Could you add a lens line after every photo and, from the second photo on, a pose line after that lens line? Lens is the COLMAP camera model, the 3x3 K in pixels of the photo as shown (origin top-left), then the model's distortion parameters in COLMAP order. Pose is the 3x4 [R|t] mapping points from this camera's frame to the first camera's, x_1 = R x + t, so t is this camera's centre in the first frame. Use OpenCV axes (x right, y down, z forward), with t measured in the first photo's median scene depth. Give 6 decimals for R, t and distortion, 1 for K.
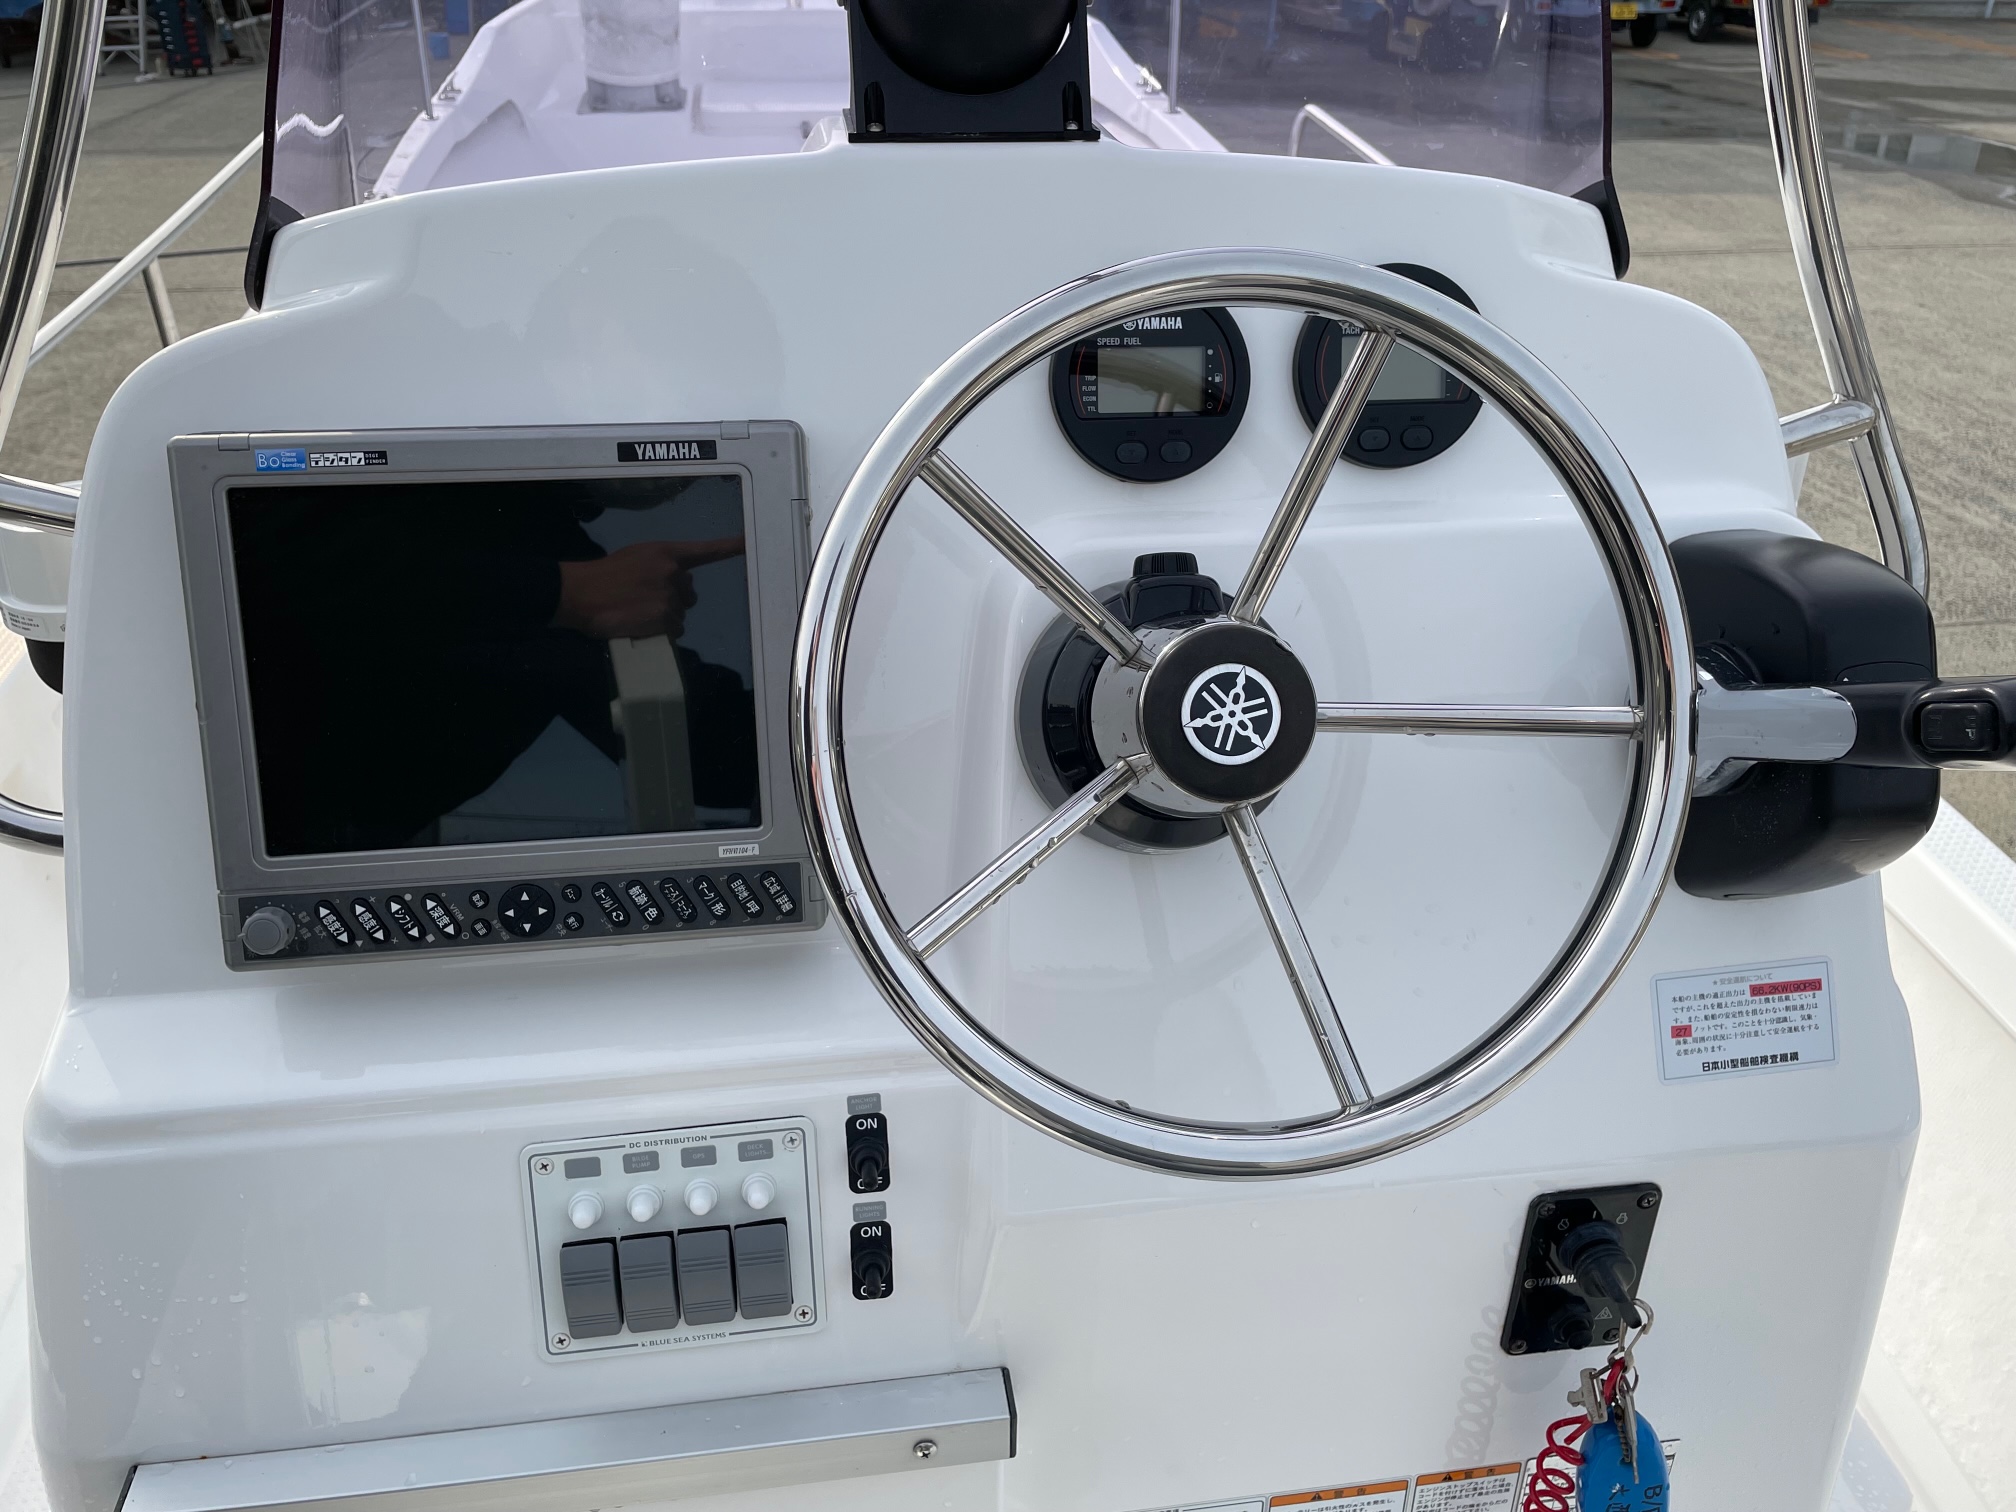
lens RADIAL K [[1525.2, 0, 993.7], [0, 1525.2, 739.8], [0, 0, 1]] dist [0.088900, -0.121136]
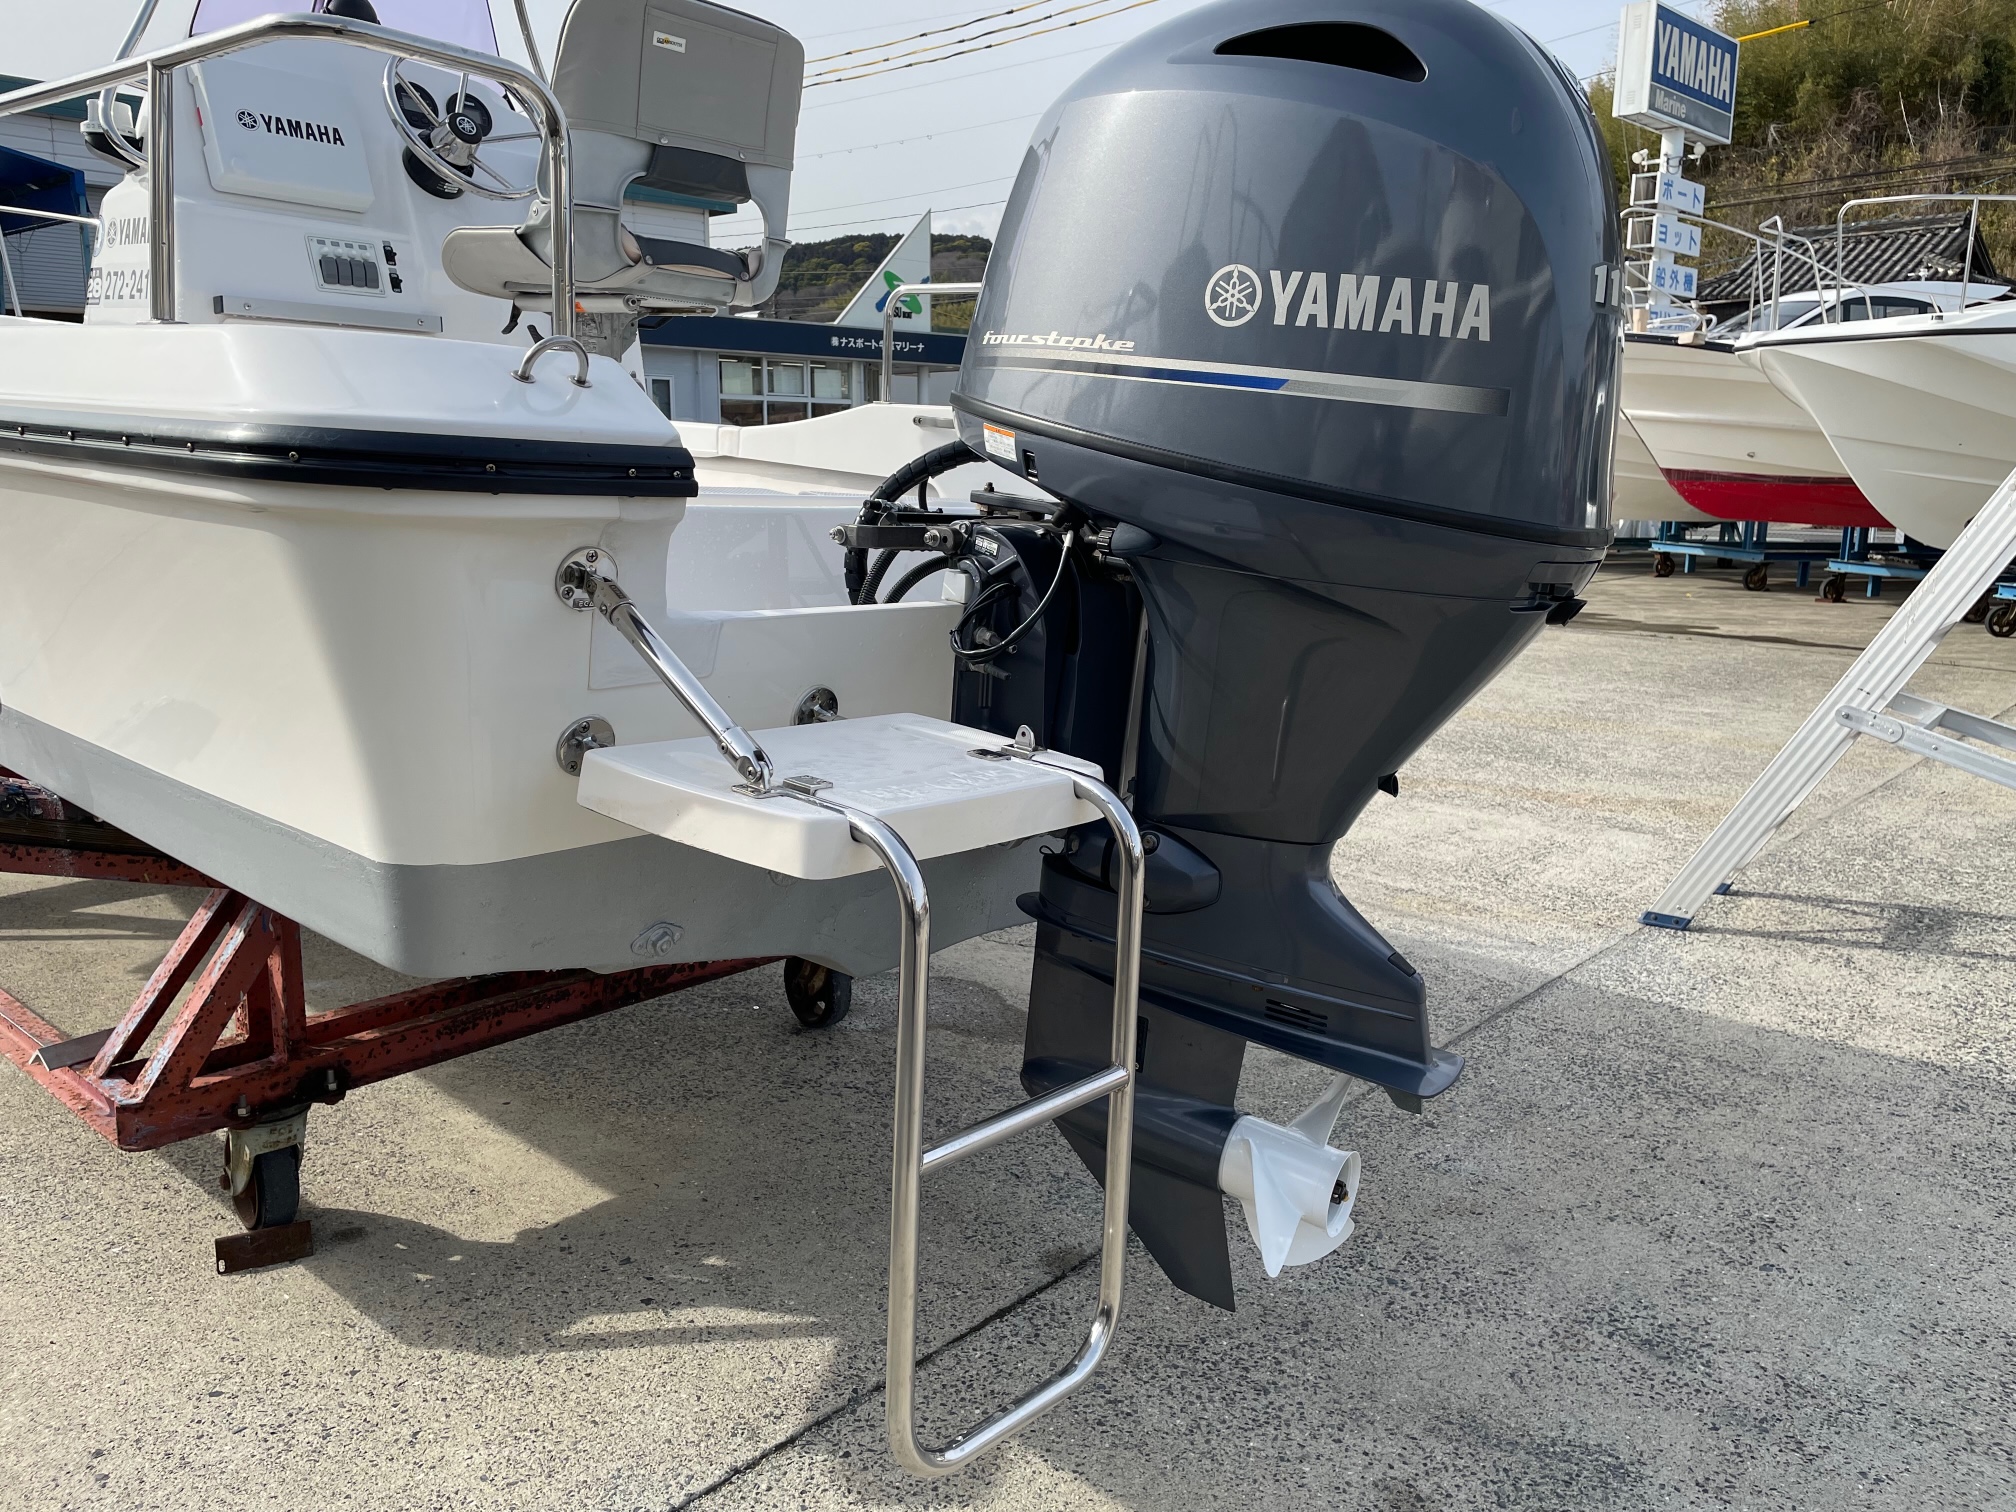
lens RADIAL K [[1522.6, 0, 1024.3], [0, 1522.6, 731.4], [0, 0, 1]] dist [0.087377, -0.112235]
pose [[0.747781, -0.104230, 0.655713, -1.706679], [0.314149, 0.925600, -0.211127, 2.942769], [-0.584922, 0.363868, 0.724890, -2.577686]]
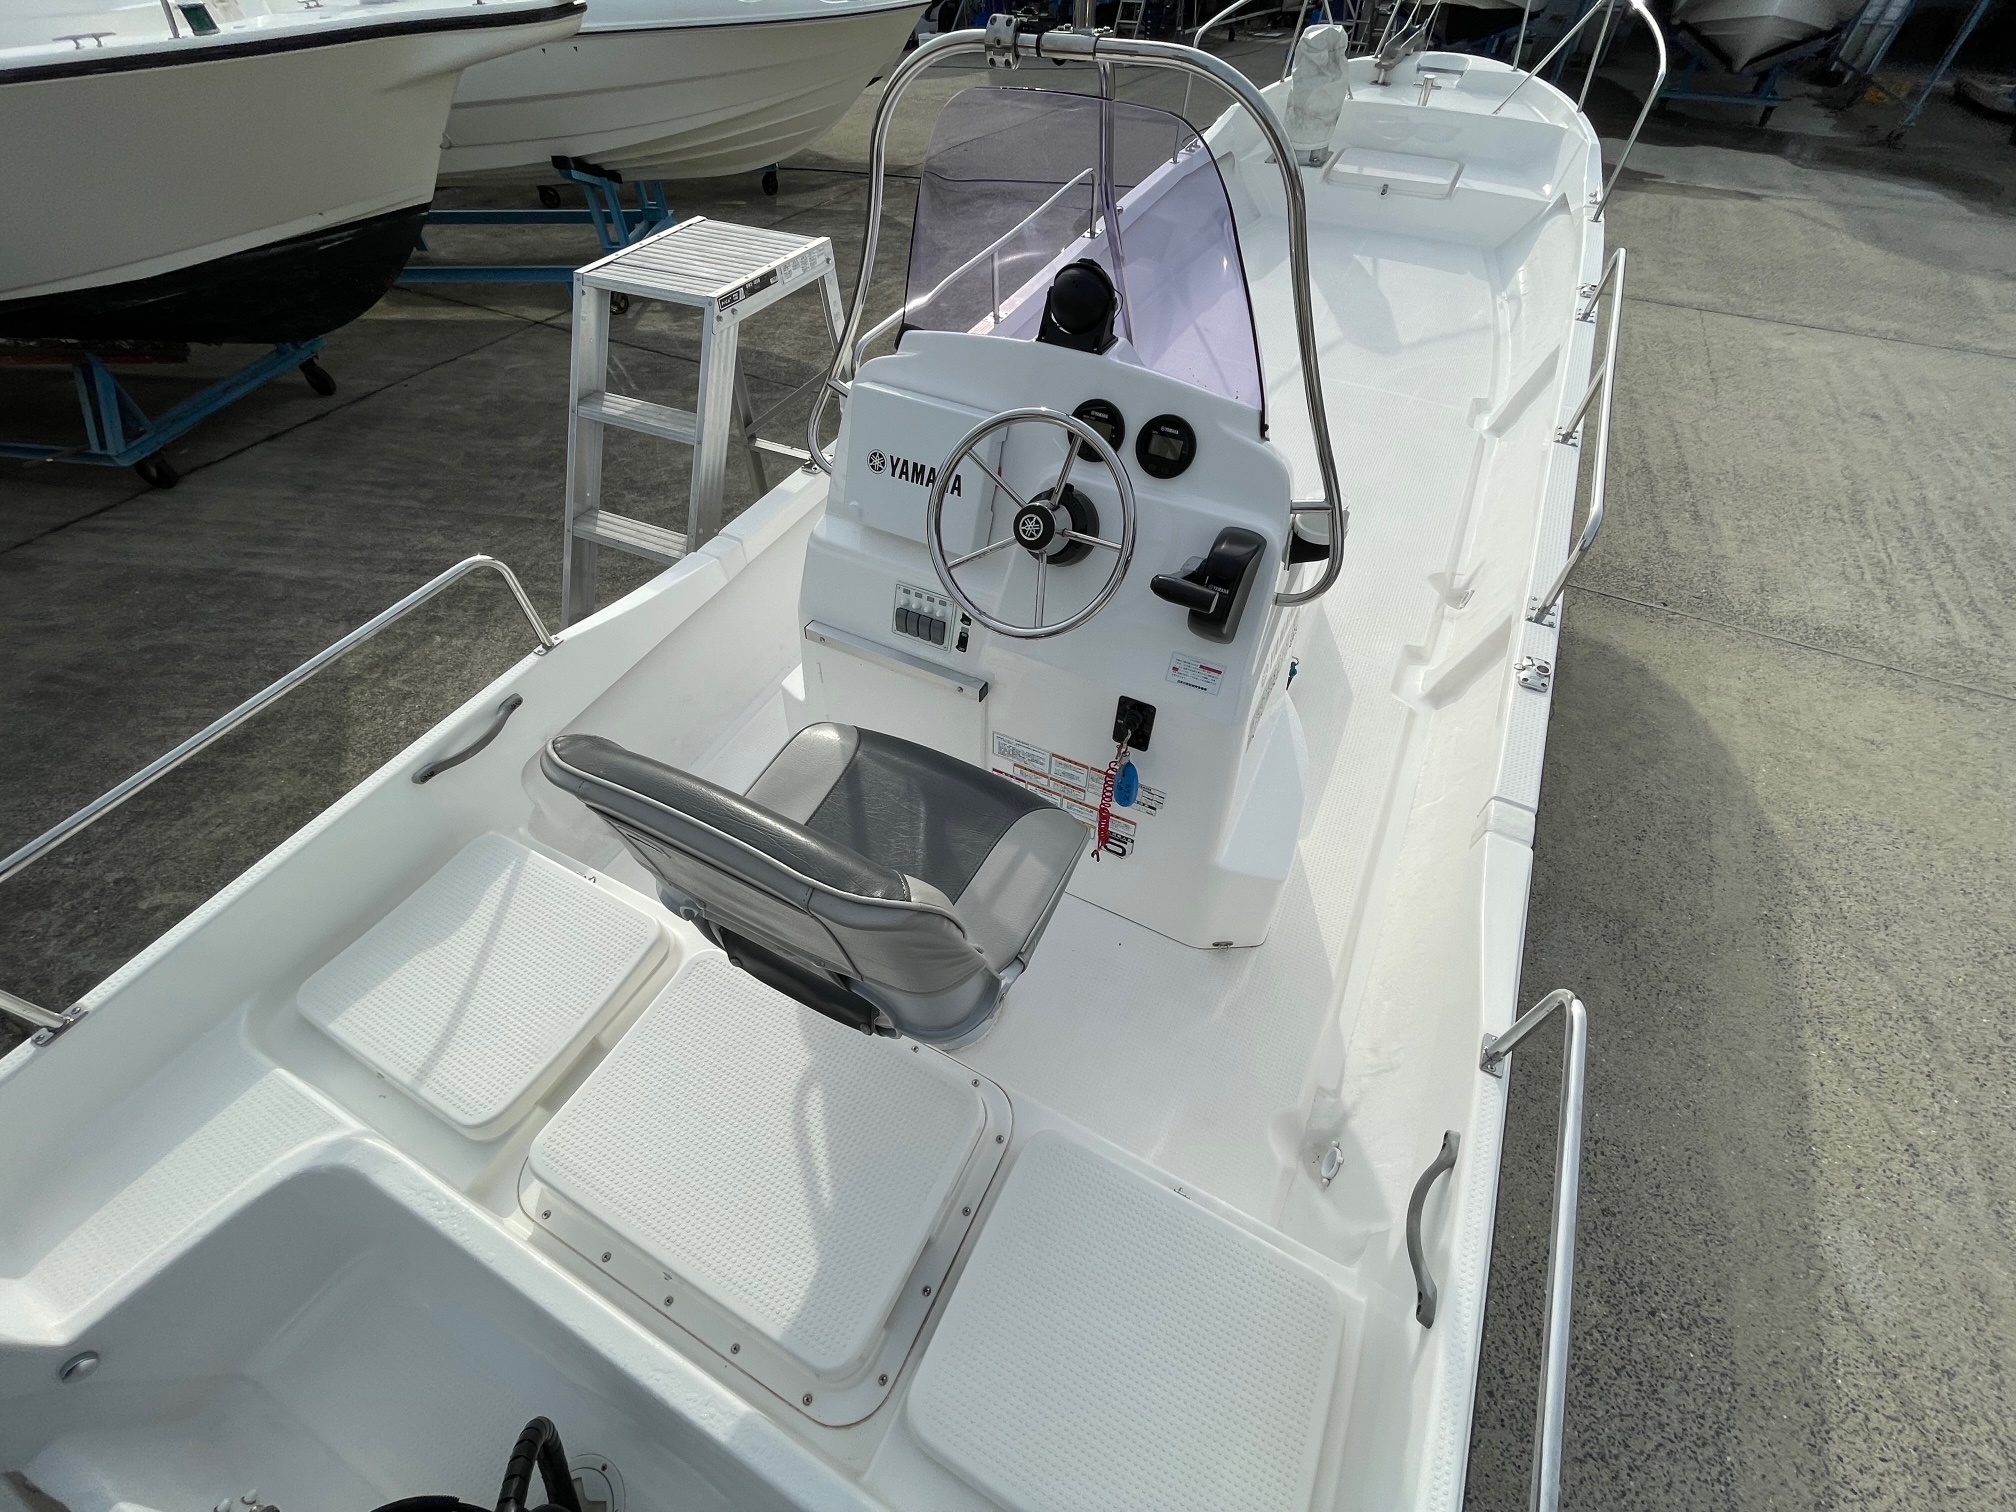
lens RADIAL K [[815.3, 0, 1008.8], [0, 815.3, 750.4], [0, 0, 1]] dist [-0.004085, 0.000420]
pose [[0.823421, 0.420671, -0.380807, 0.984351], [-0.289553, 0.888661, 0.355586, -0.201060], [0.487993, -0.182533, 0.853548, -0.816390]]
